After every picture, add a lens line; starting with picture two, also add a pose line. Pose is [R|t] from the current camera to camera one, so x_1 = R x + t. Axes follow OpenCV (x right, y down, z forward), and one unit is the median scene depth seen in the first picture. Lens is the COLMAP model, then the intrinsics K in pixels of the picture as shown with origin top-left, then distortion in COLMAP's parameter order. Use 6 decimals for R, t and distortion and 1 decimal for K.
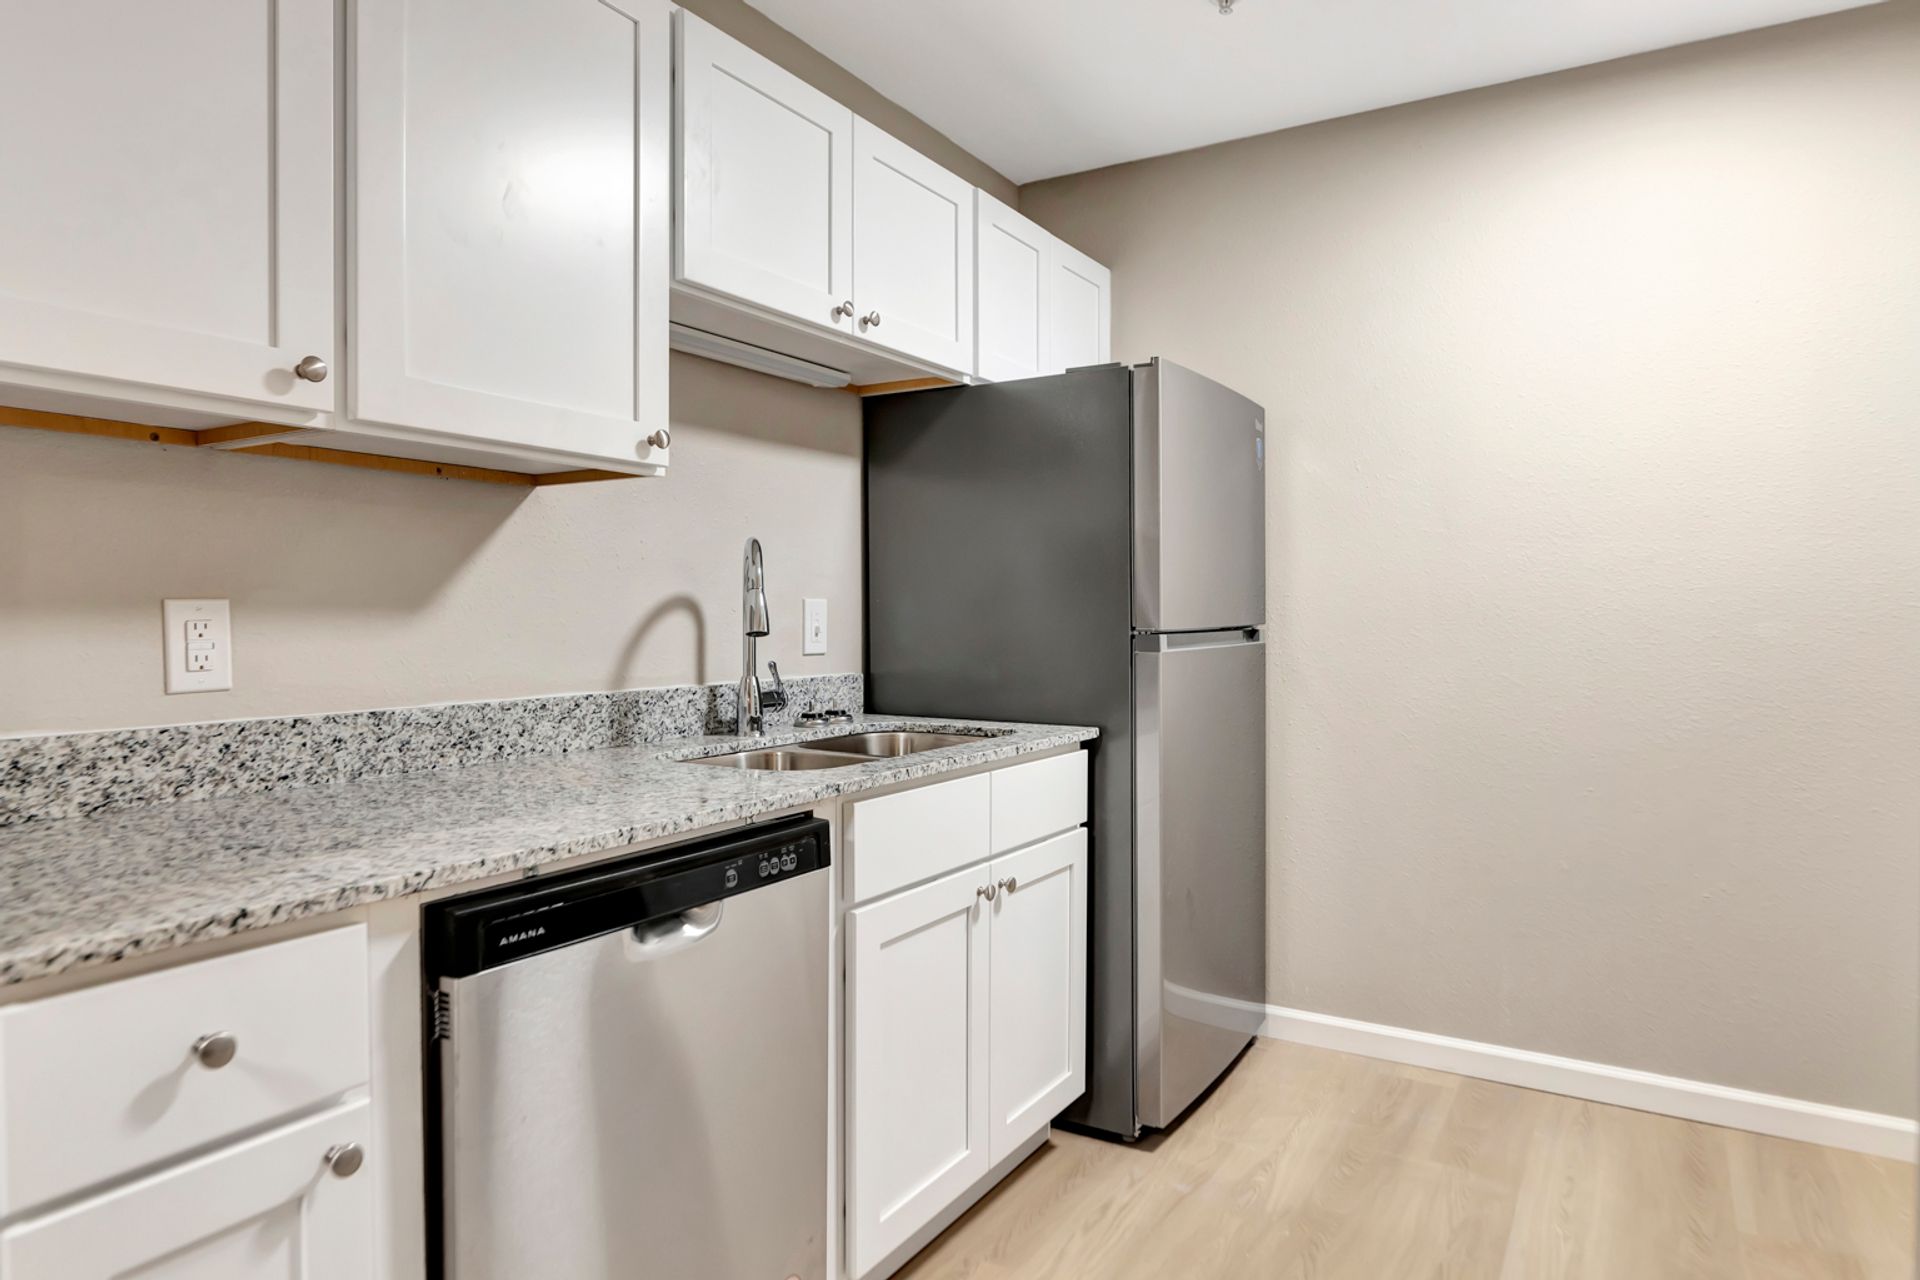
lens RADIAL K [[1149.8, 0, 965.2], [0, 1149.8, 631.1], [0, 0, 1]] dist [0.005109, 0.002678]
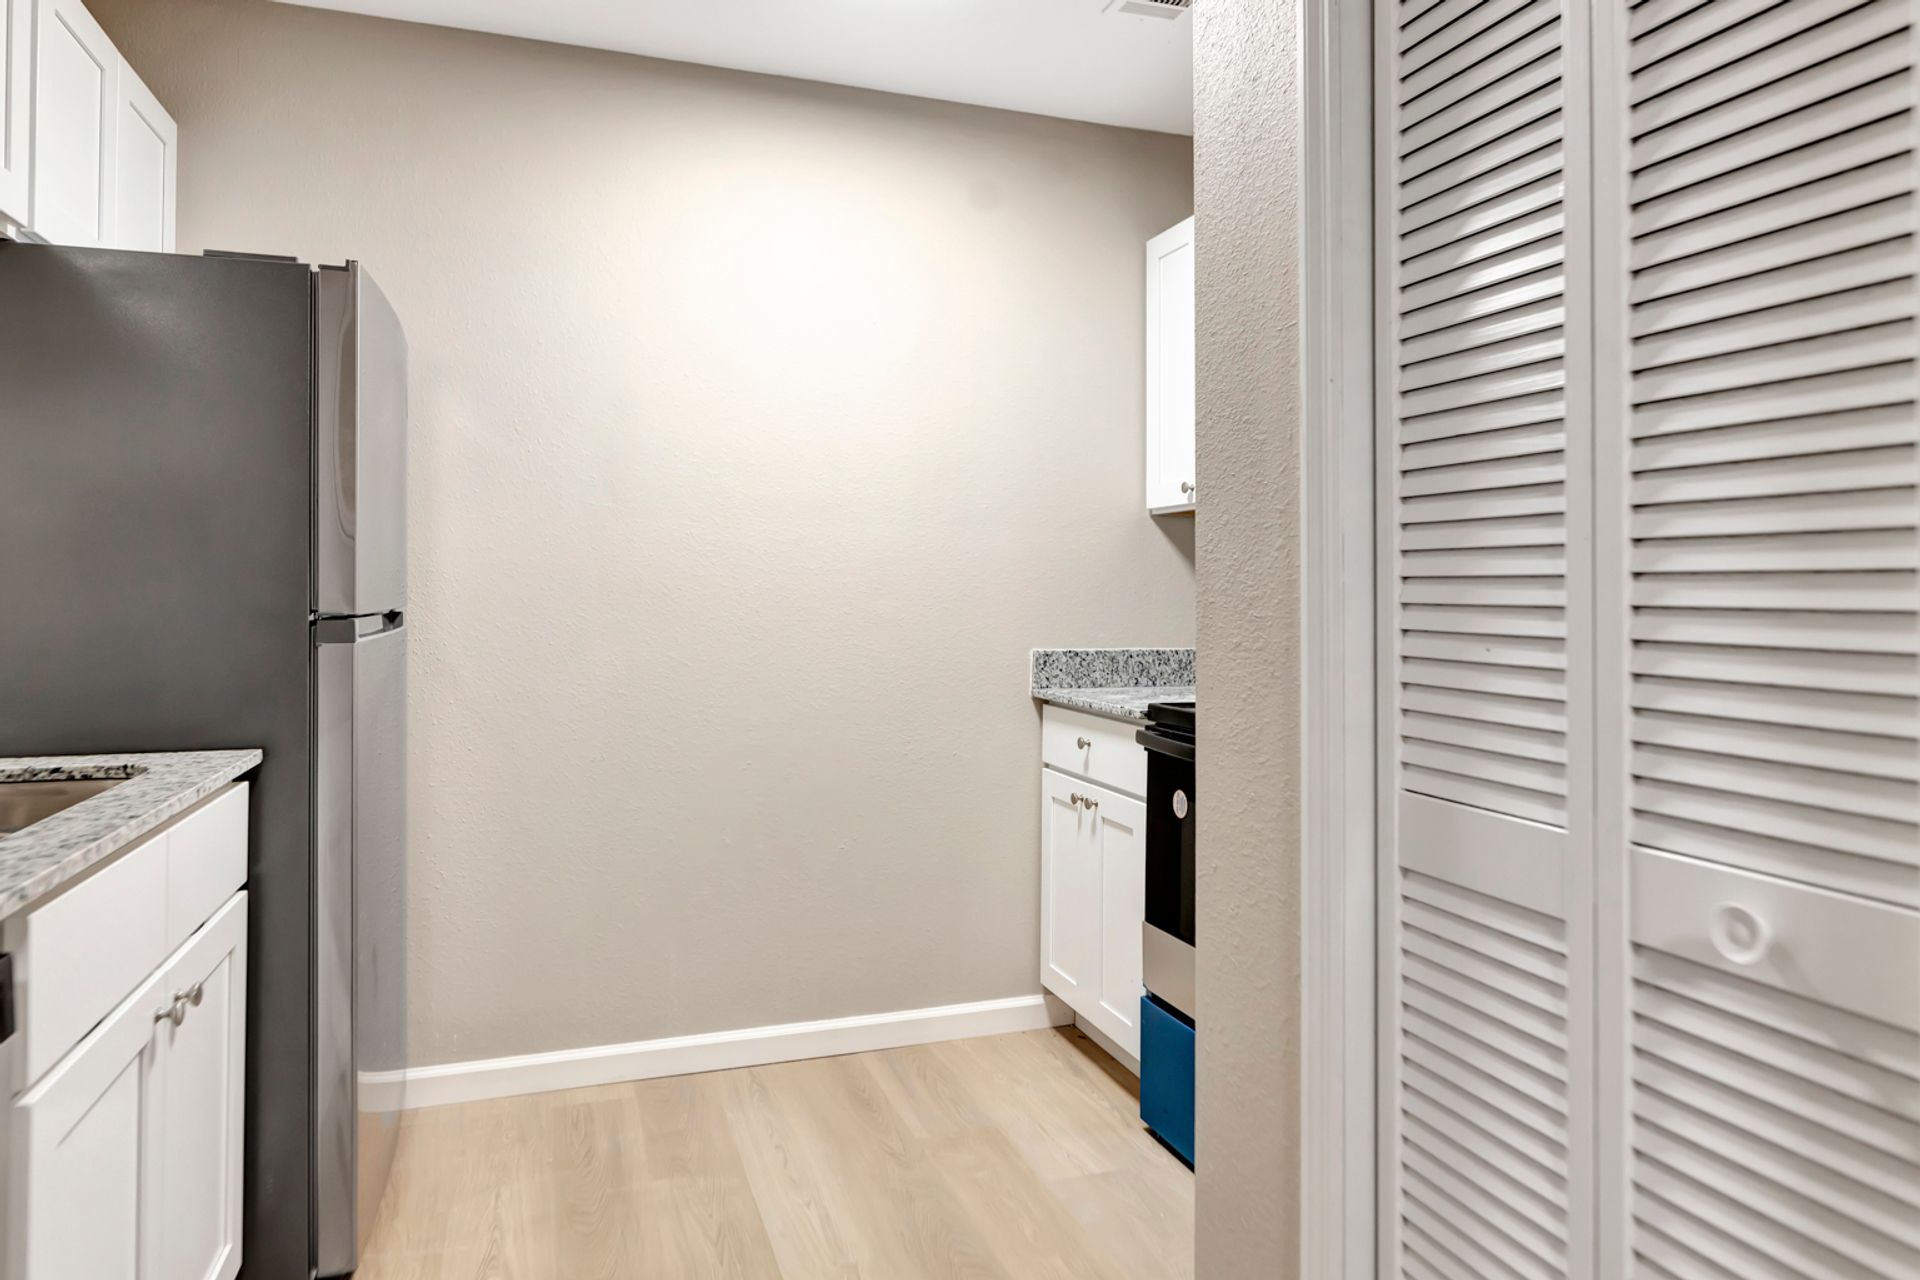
lens RADIAL K [[1212.0, 0, 970.6], [0, 1212.0, 570.2], [0, 0, 1]] dist [0.005674, 0.002509]
pose [[0.638628, 0.014781, 0.769374, -0.188755], [0.010929, 0.999540, -0.028275, -0.002629], [-0.769438, 0.026466, 0.638173, 0.160099]]
